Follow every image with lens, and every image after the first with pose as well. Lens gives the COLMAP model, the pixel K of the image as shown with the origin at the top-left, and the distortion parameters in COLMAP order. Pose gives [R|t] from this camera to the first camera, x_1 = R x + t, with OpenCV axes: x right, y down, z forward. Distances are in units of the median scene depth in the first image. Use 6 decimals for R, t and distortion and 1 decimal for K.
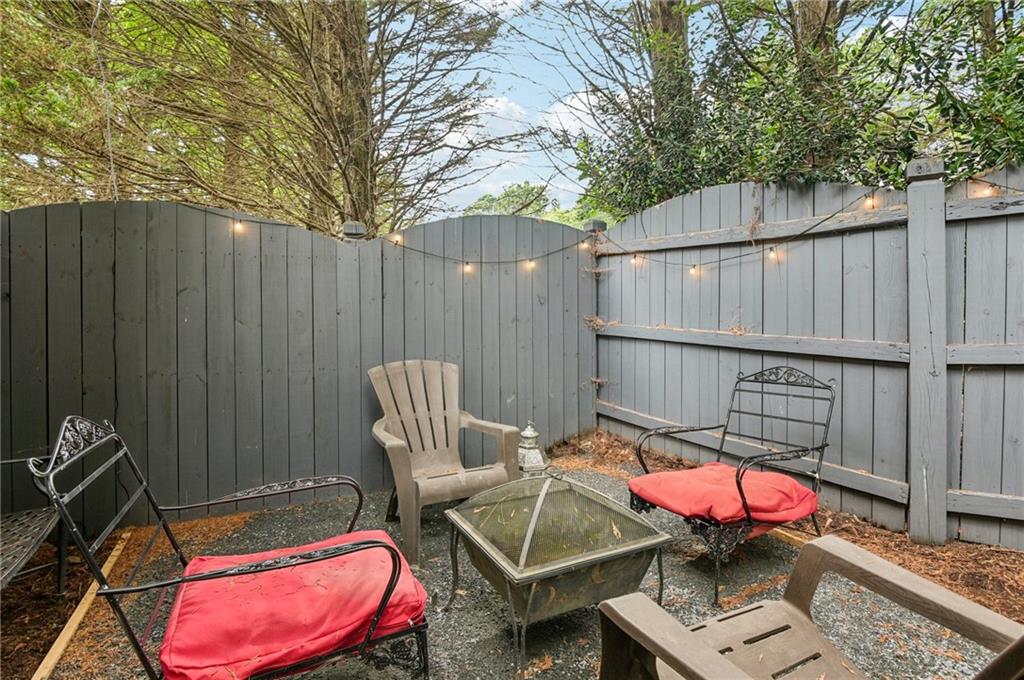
lens RADIAL K [[493.7, 0, 512.7], [0, 493.7, 318.2], [0, 0, 1]] dist [-0.002670, -0.000188]
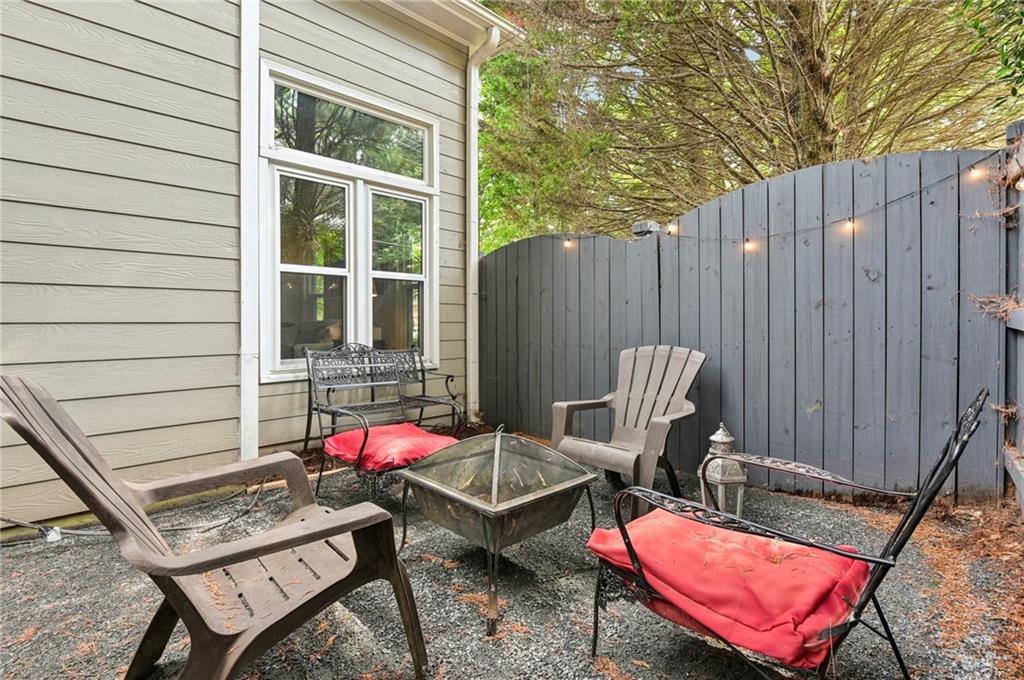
lens RADIAL K [[480.9, 0, 512.6], [0, 480.9, 326.2], [0, 0, 1]] dist [-0.003022, -0.007309]
pose [[0.296711, 0.012683, -0.954883, 0.627959], [-0.000637, 0.999914, 0.013083, 0.030313], [0.954967, -0.003273, 0.296694, 0.377430]]
